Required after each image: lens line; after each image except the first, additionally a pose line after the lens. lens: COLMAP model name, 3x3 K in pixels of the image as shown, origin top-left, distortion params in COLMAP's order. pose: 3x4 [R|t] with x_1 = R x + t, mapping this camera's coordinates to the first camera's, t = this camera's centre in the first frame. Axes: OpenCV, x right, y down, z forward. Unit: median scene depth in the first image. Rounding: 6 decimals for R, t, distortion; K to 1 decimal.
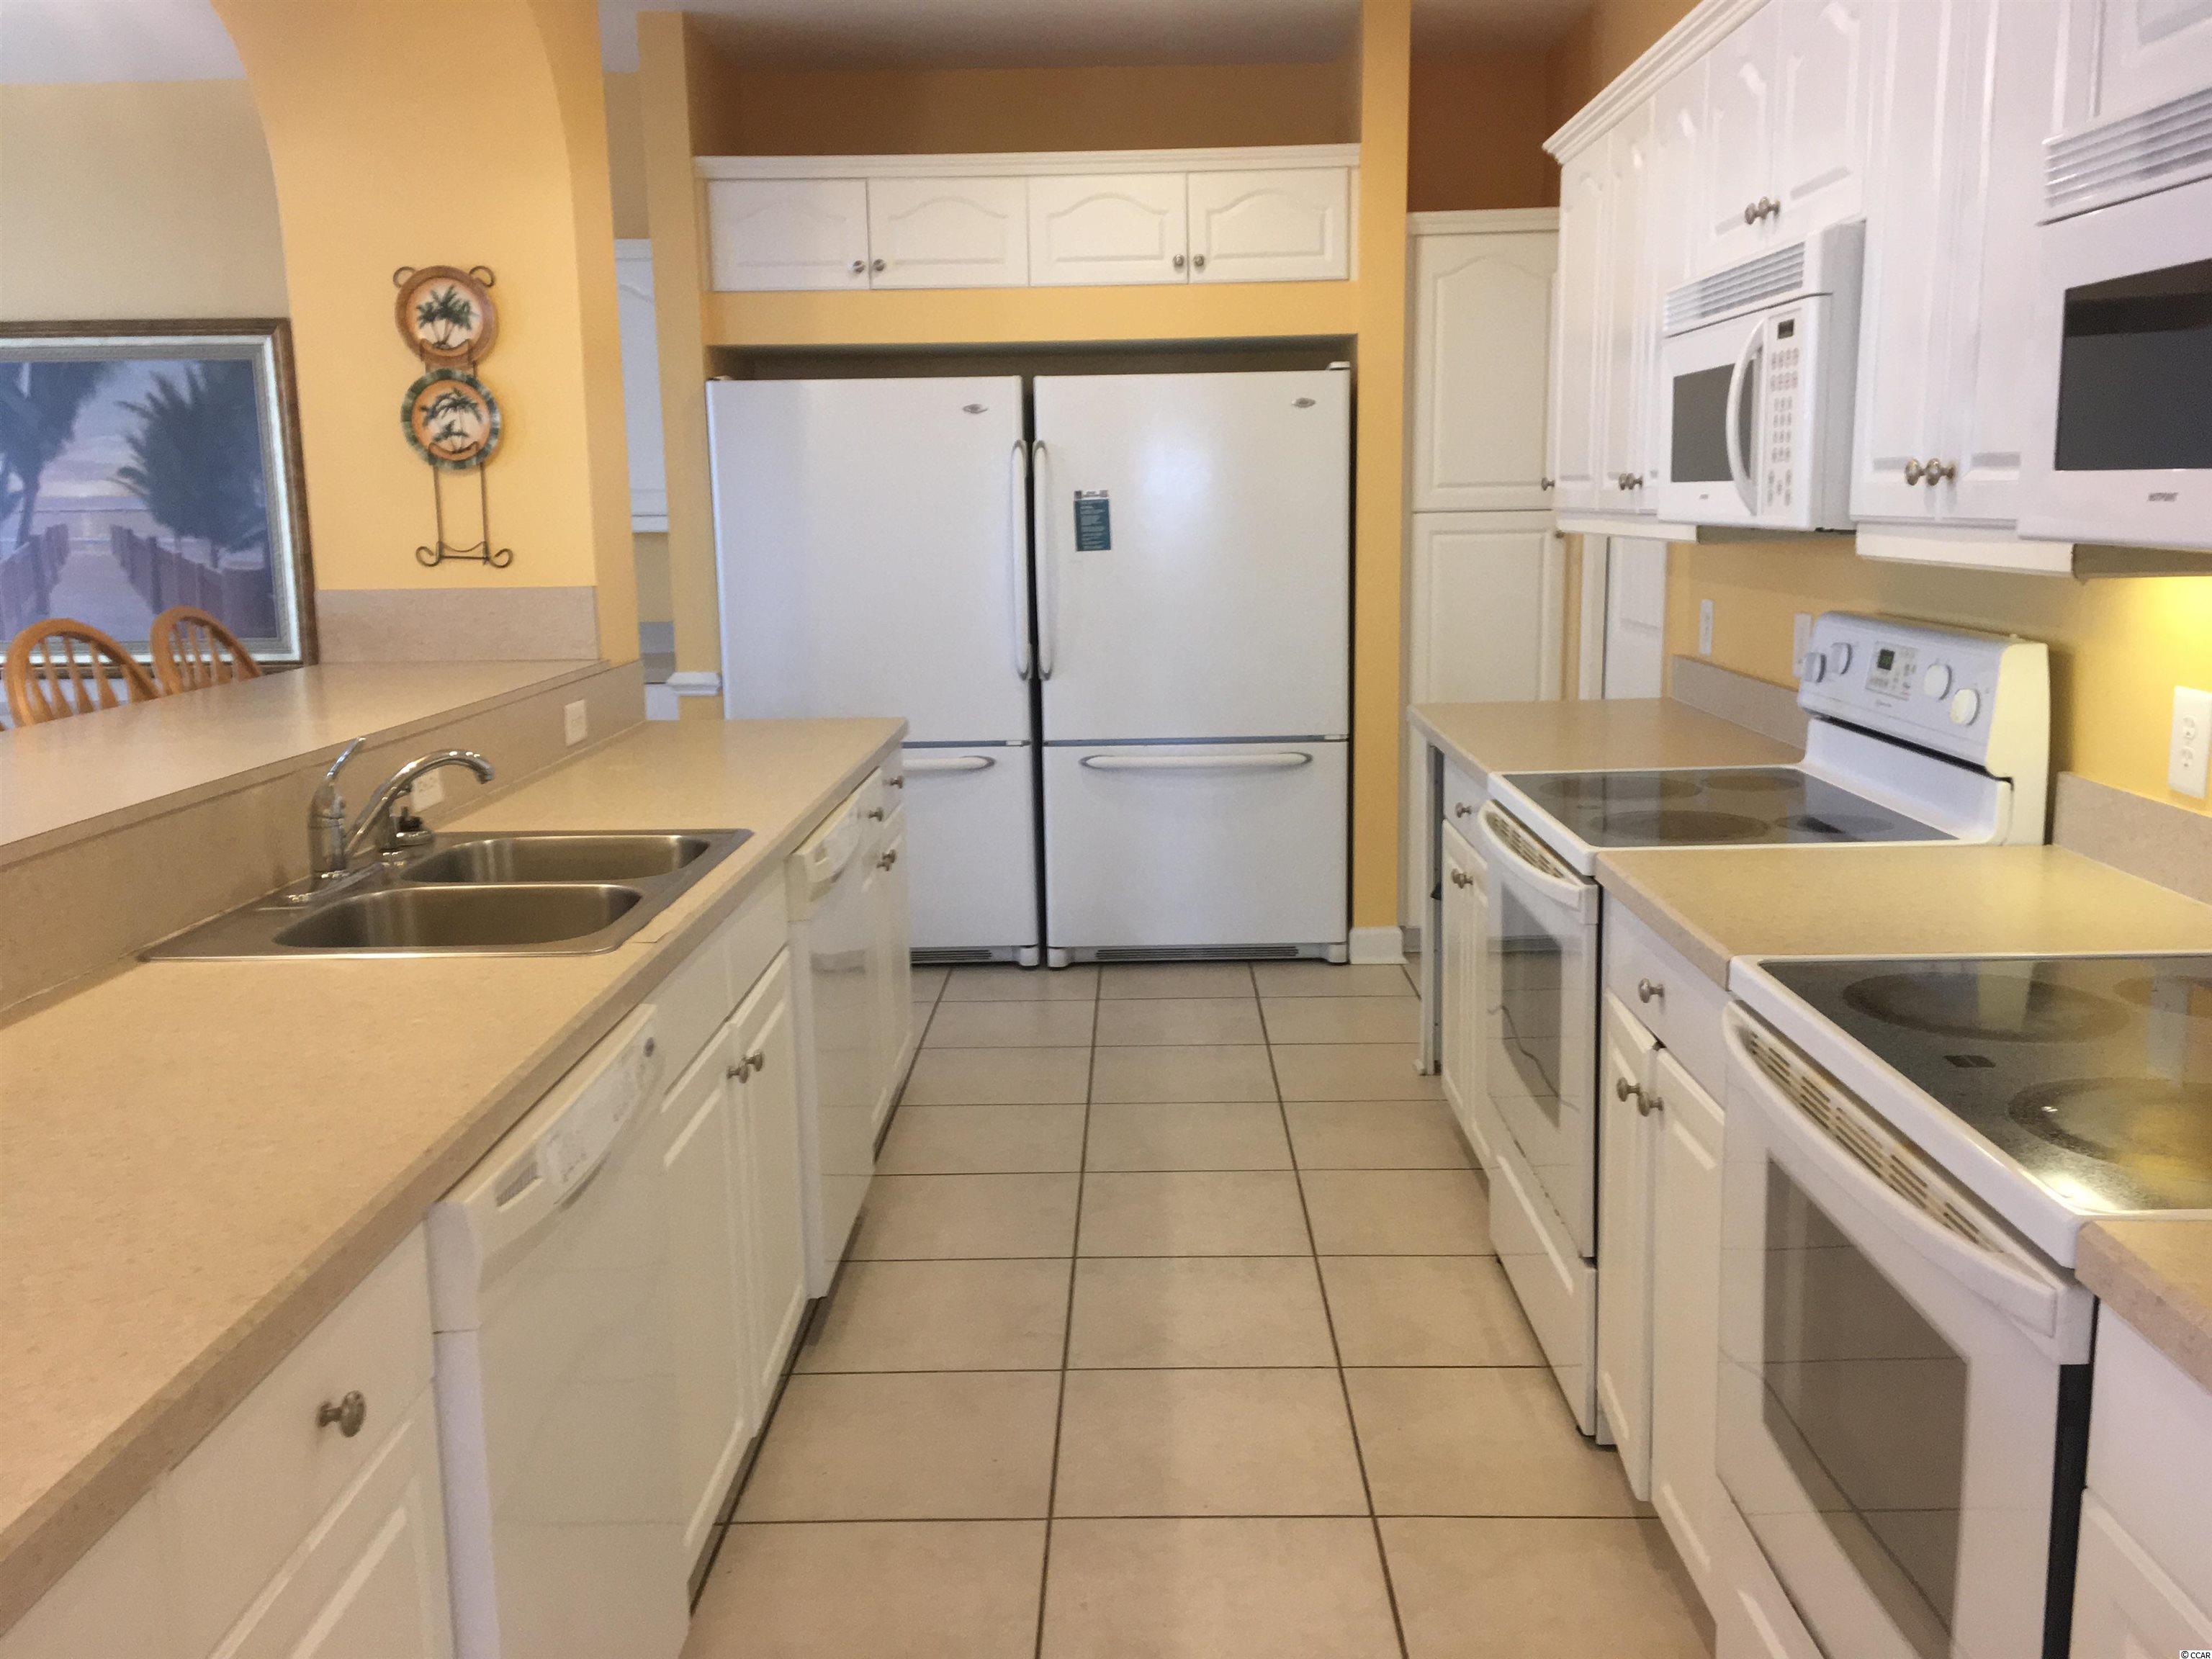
lens RADIAL K [[1876.2, 0, 1112.7], [0, 1876.2, 832.0], [0, 0, 1]] dist [0.072173, -0.074513]
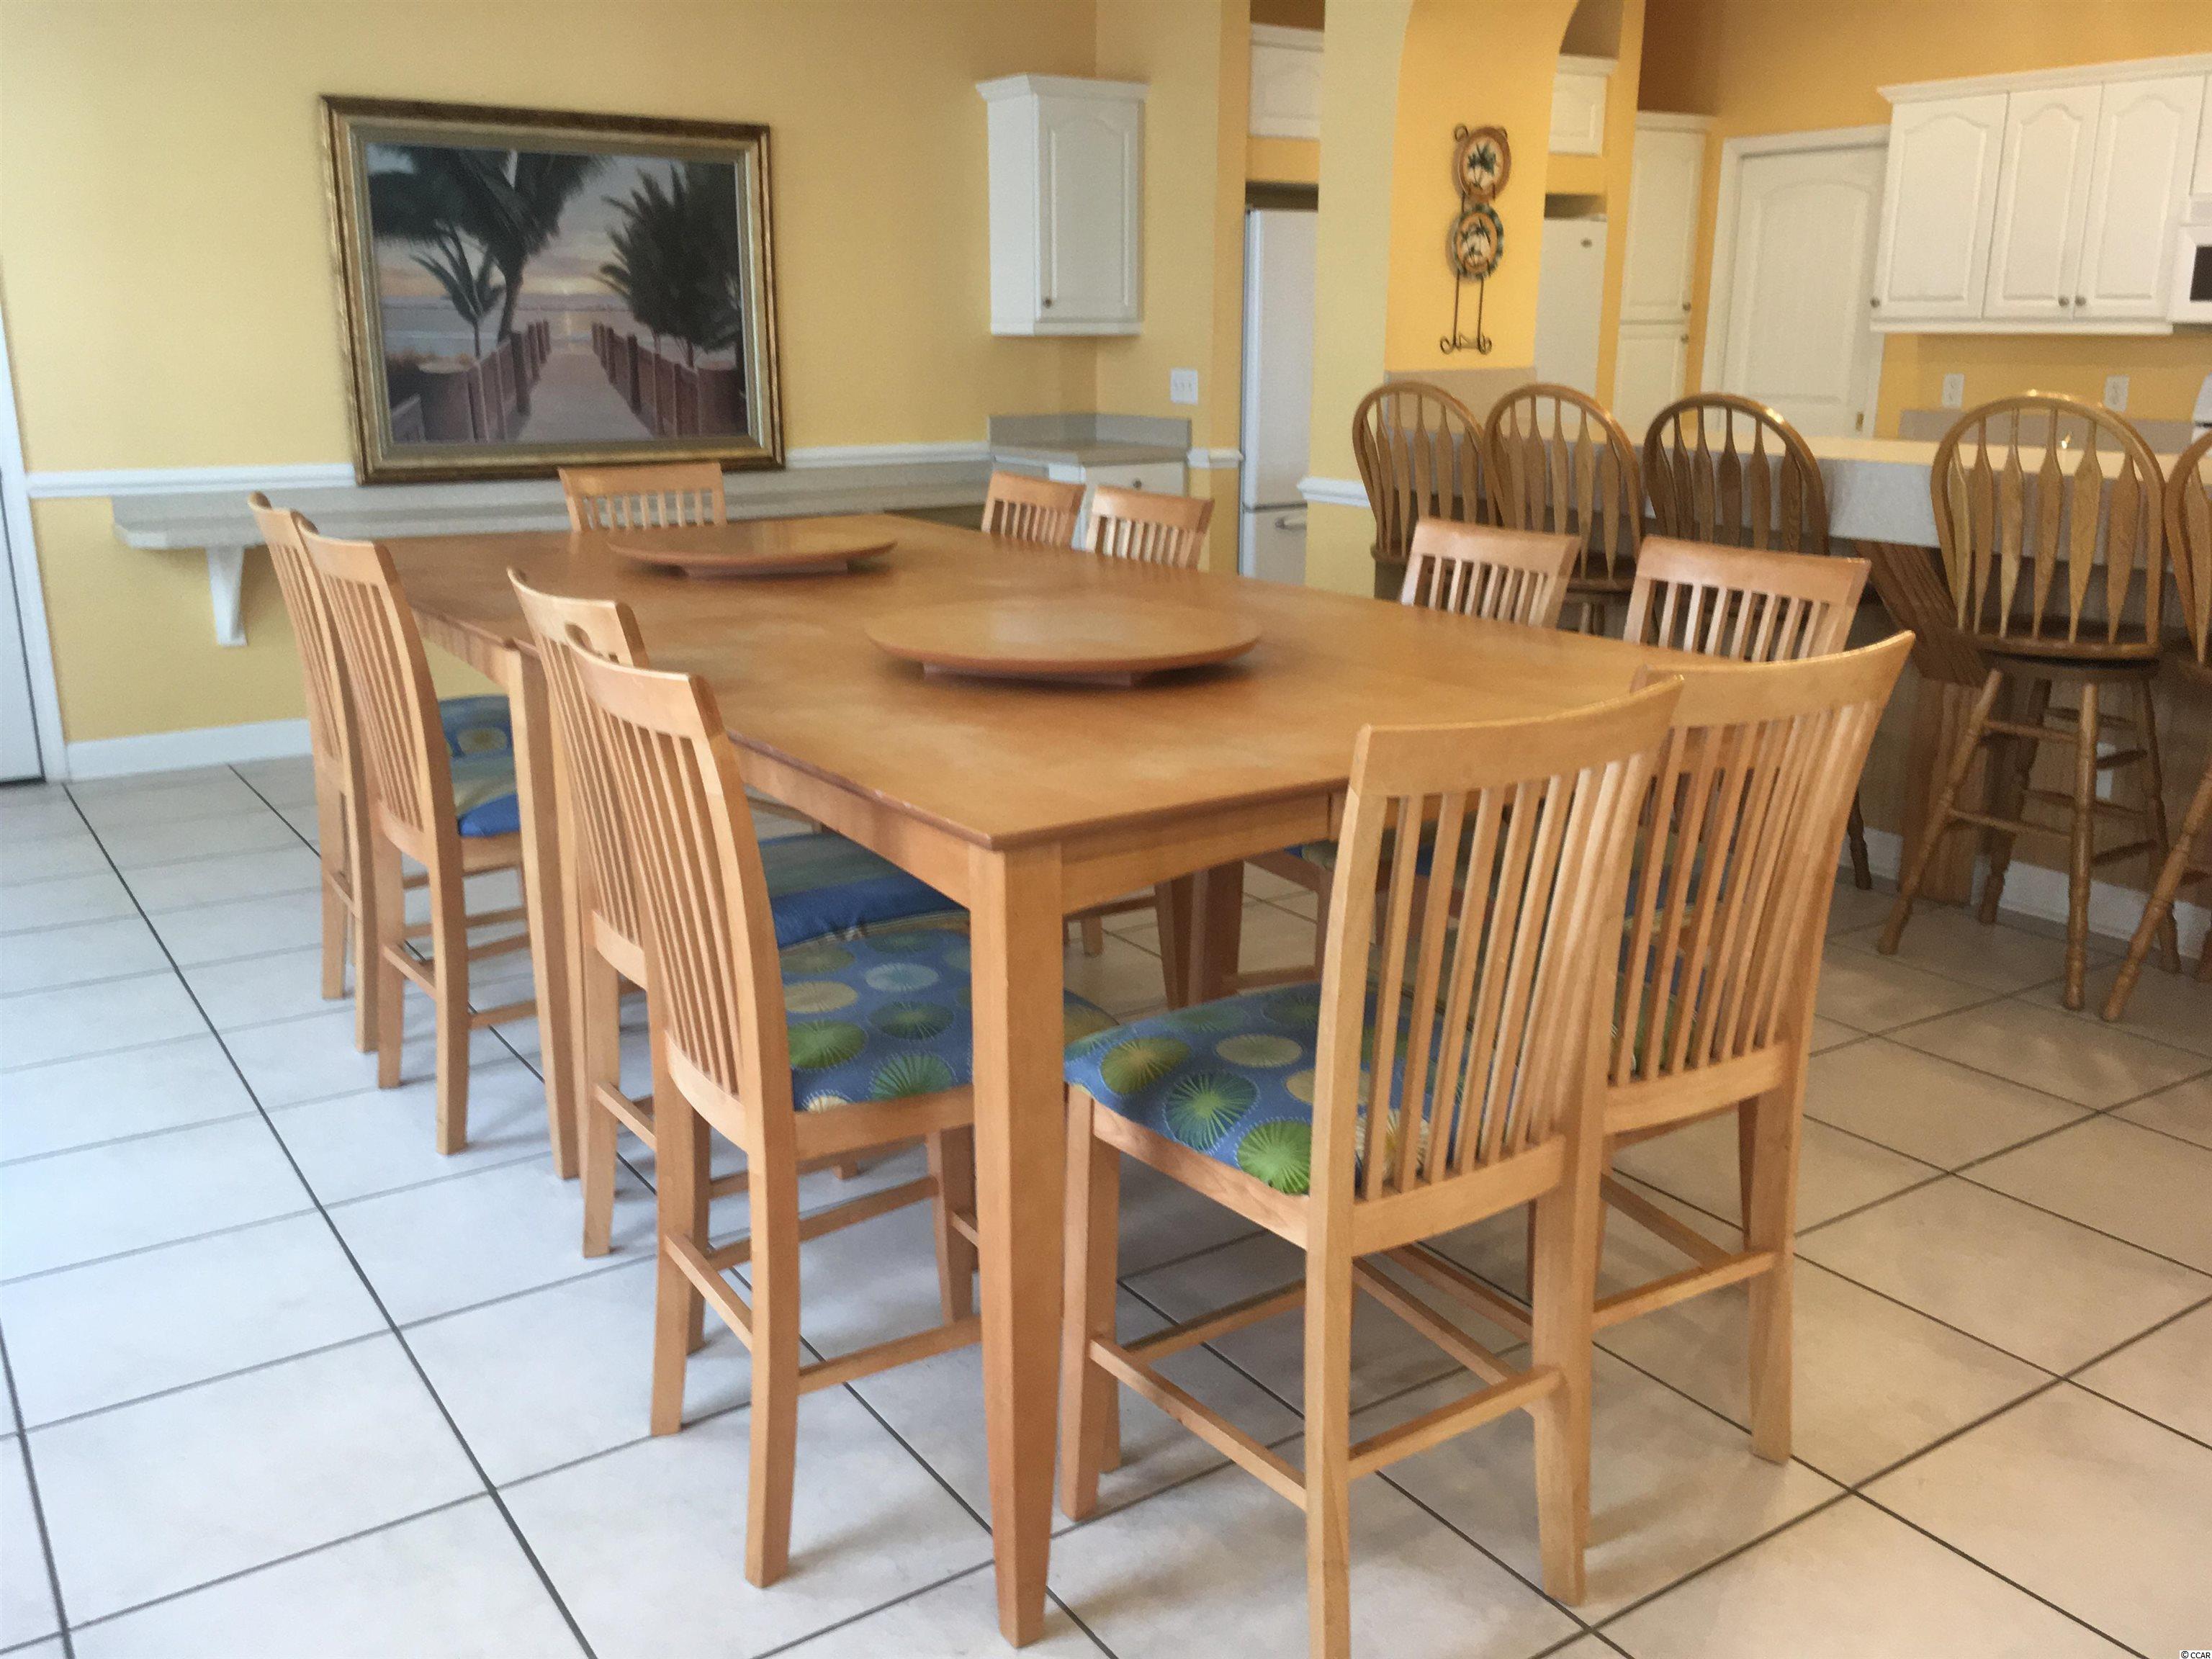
lens RADIAL K [[1876.2, 0, 1096.4], [0, 1876.2, 823.9], [0, 0, 1]] dist [0.072173, -0.074513]
pose [[0.819187, -0.132175, 0.558088, -0.909468], [0.087311, 0.990480, 0.106421, 0.018677], [-0.566841, -0.038451, 0.822929, 0.012074]]
